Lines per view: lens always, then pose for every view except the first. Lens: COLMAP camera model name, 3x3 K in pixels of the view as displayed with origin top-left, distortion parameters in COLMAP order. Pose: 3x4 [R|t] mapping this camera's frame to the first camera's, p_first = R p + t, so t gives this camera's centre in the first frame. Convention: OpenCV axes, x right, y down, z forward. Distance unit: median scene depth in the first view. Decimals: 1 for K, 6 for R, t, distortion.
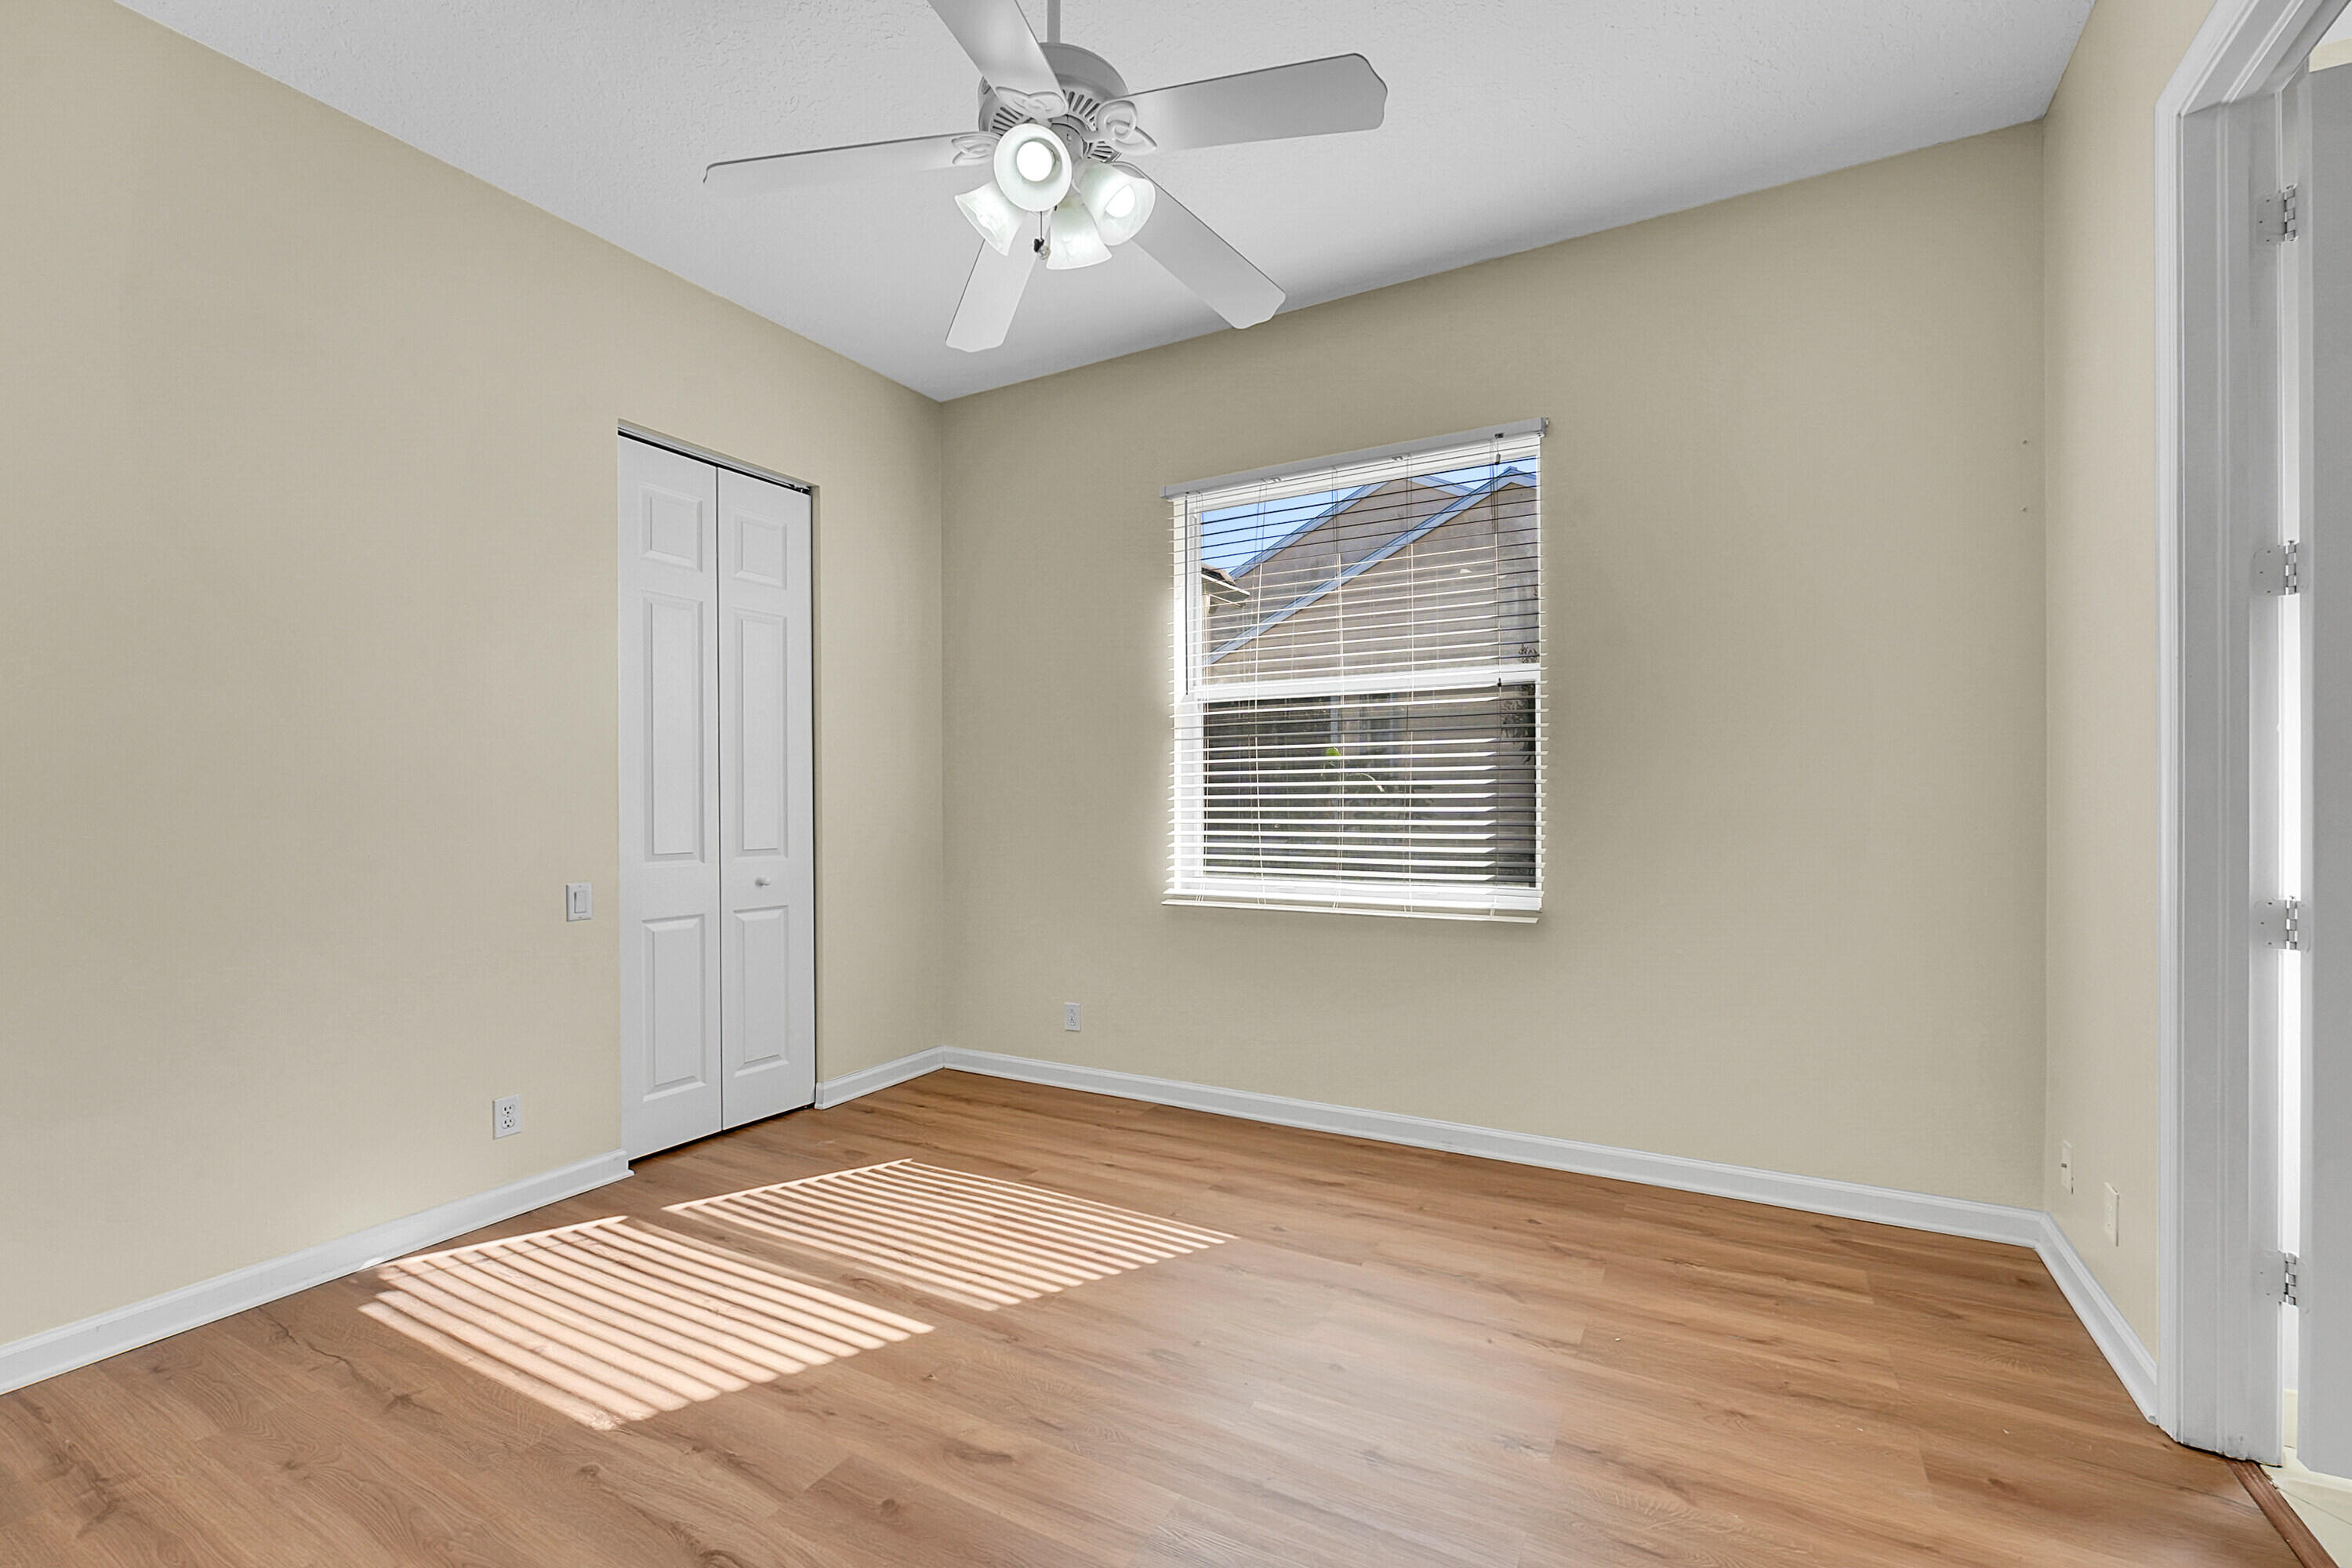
lens RADIAL K [[936.9, 0, 1180.9], [0, 936.9, 801.2], [0, 0, 1]] dist [-0.005494, -0.000095]
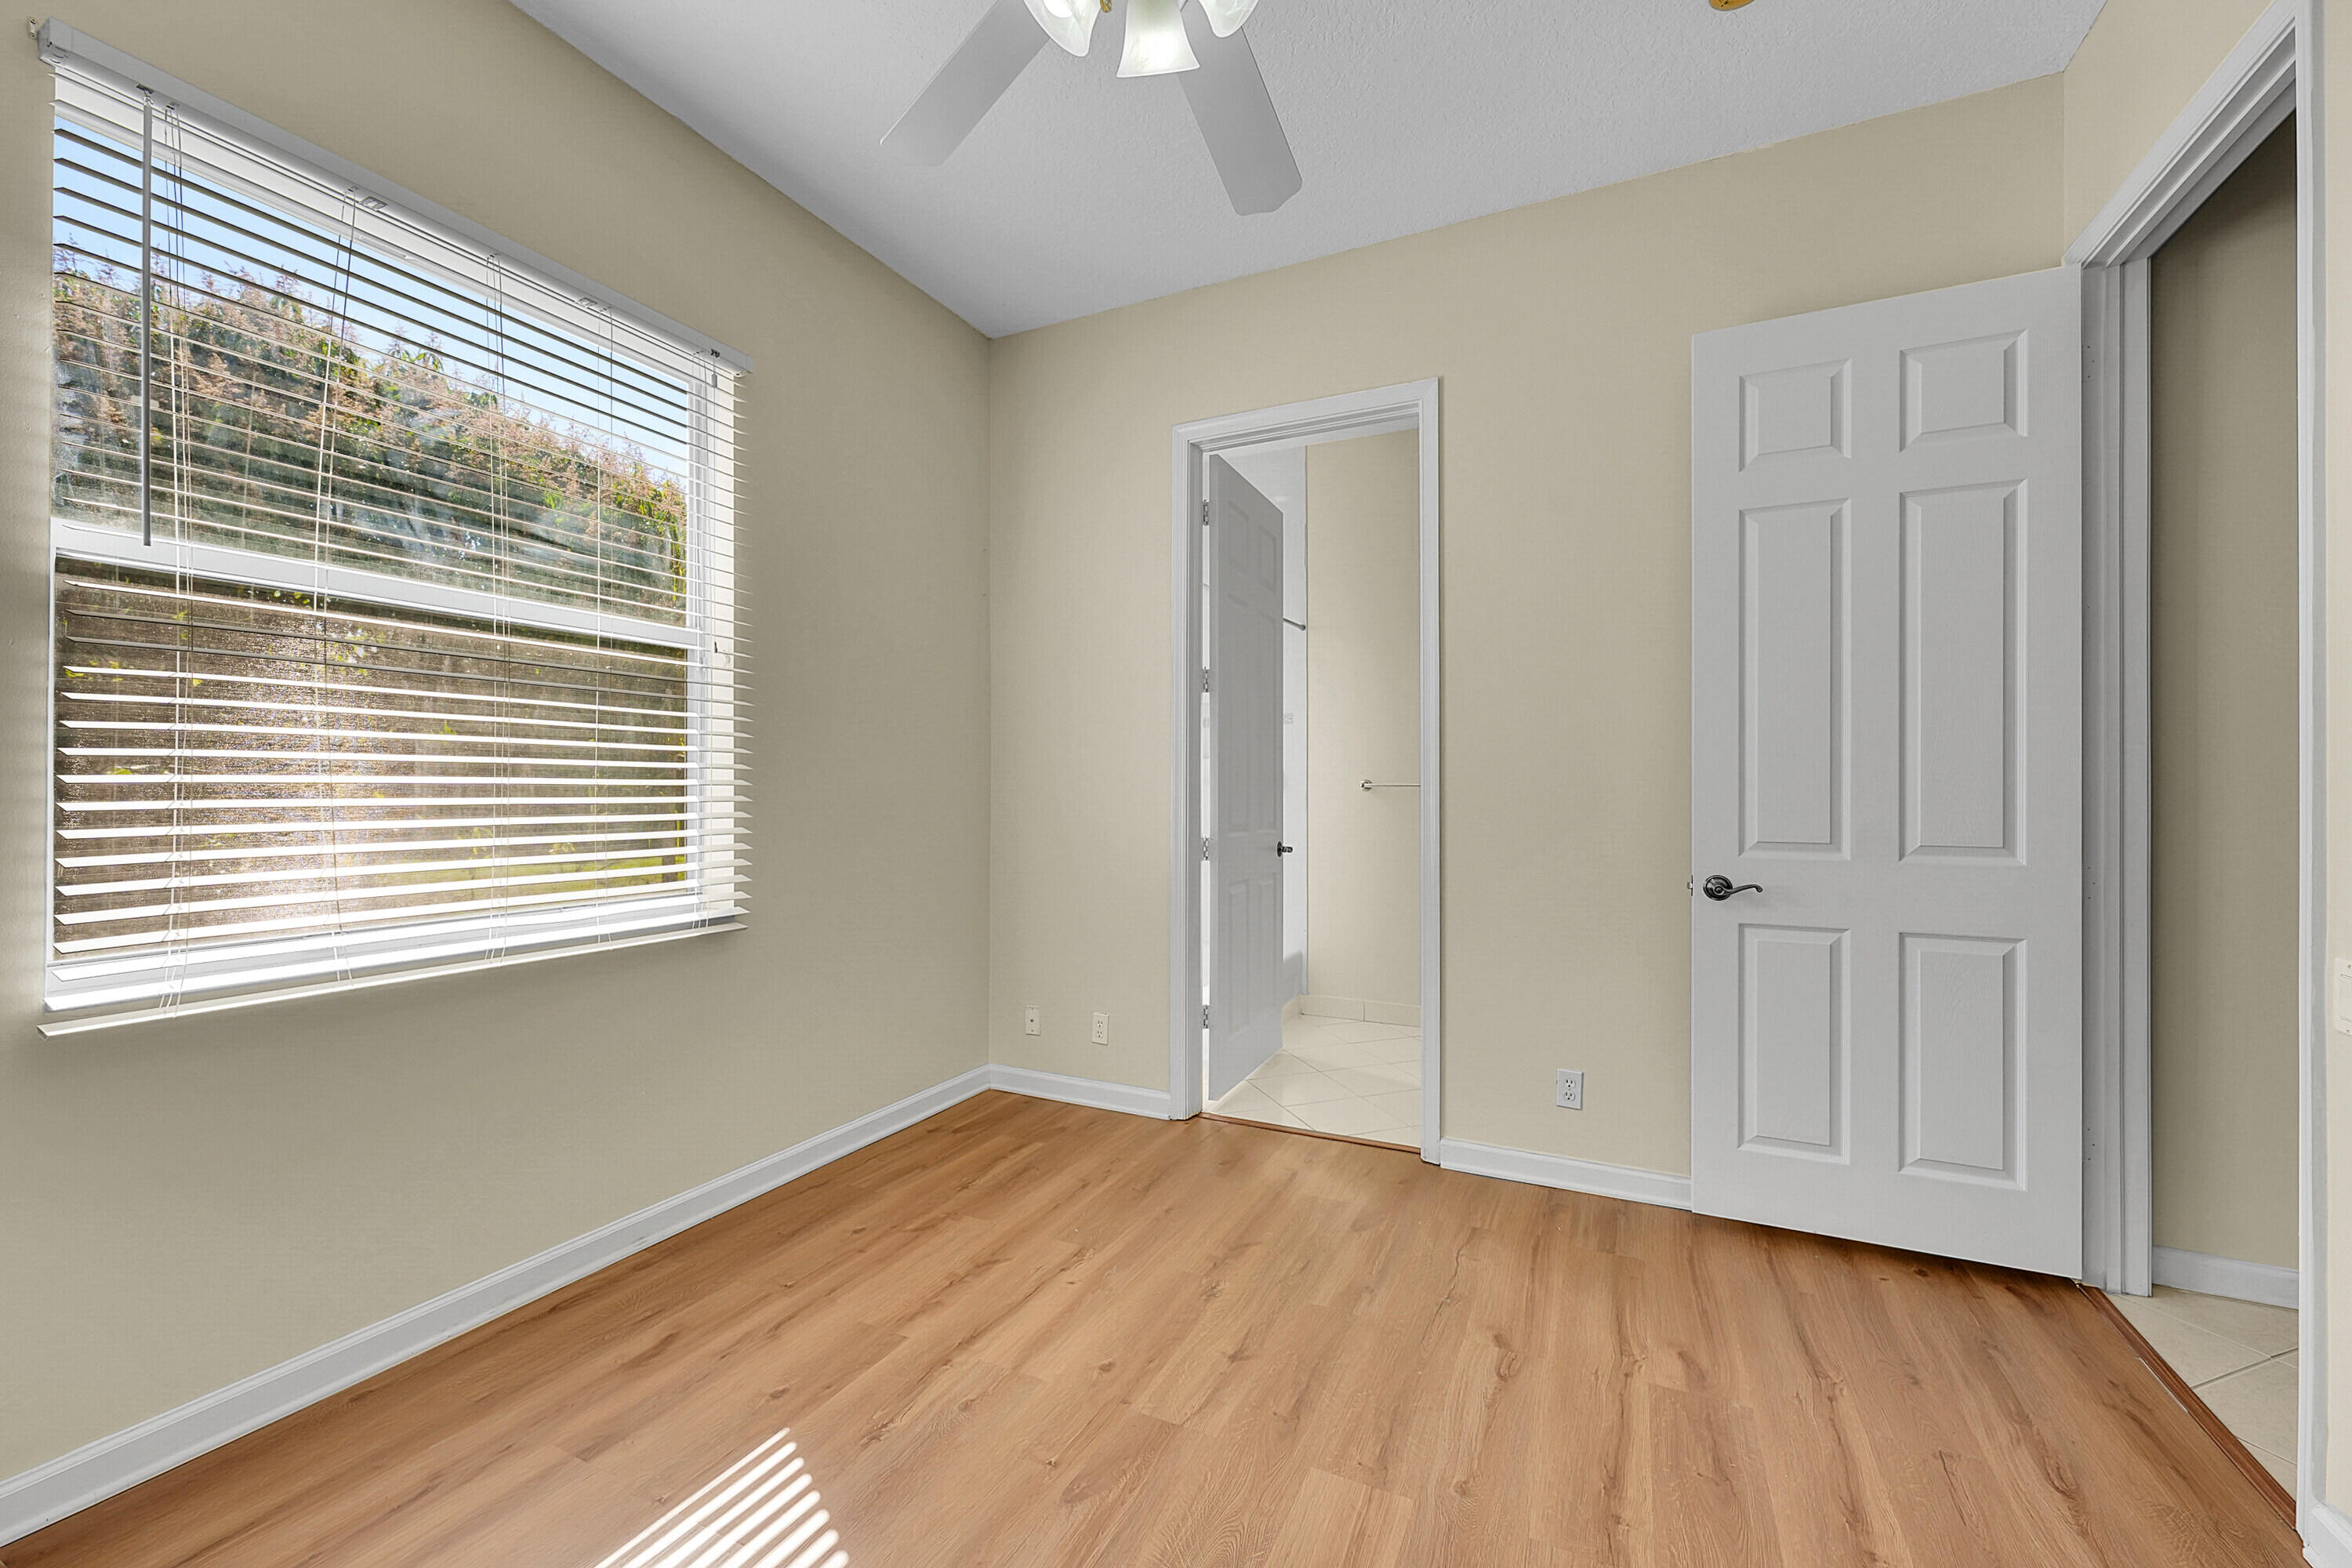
lens RADIAL K [[991.3, 0, 1176.0], [0, 991.3, 784.0], [0, 0, 1]] dist [-0.000958, -0.000118]
pose [[-0.049400, 0.011559, 0.998712, -0.685355], [0.002045, 0.999932, -0.011472, 0.008420], [-0.998777, 0.001476, -0.049421, 0.766822]]
